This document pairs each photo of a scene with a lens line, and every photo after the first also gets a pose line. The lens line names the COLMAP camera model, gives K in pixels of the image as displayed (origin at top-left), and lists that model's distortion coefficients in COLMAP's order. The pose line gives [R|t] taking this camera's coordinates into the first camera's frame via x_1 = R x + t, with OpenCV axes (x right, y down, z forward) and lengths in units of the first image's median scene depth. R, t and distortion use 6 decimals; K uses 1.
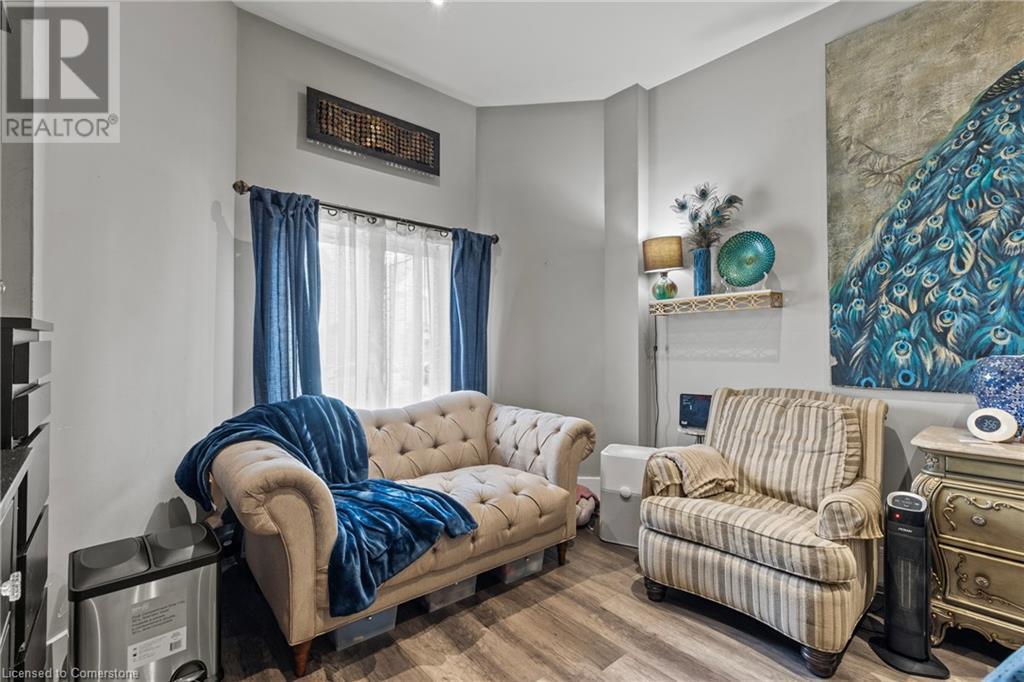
lens RADIAL K [[465.8, 0, 510.7], [0, 465.8, 348.2], [0, 0, 1]] dist [-0.004556, -0.000592]
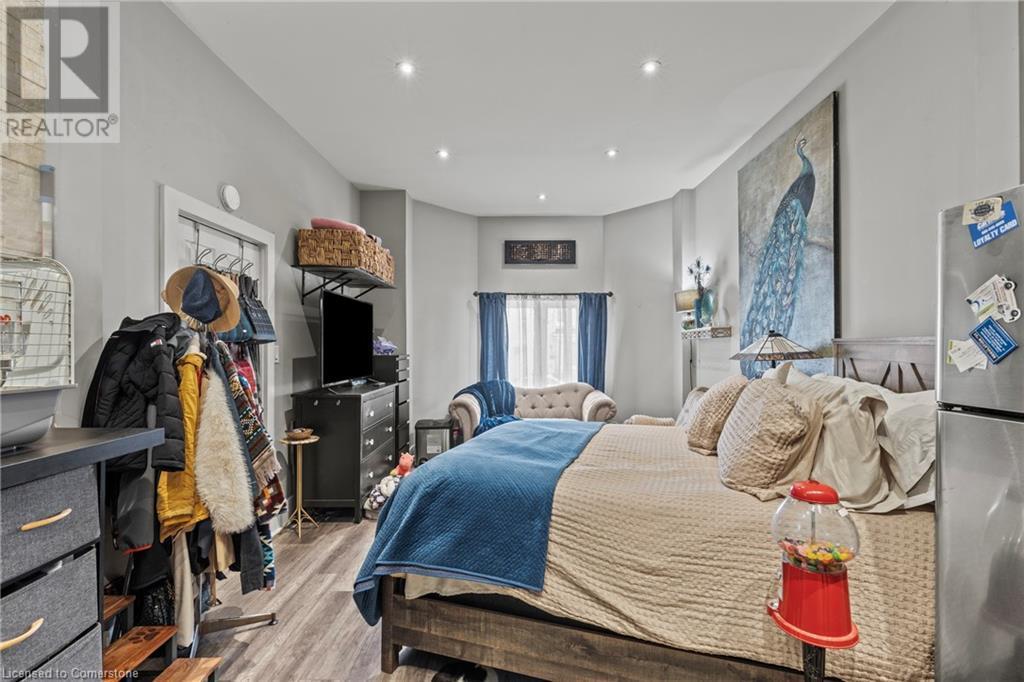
lens RADIAL K [[465.8, 0, 513.9], [0, 465.8, 344.4], [0, 0, 1]] dist [-0.004556, -0.000592]
pose [[0.750226, -0.005150, -0.661161, 1.010130], [-0.000618, 0.999964, -0.008490, -0.046040], [0.661181, 0.006778, 0.750196, -0.605420]]
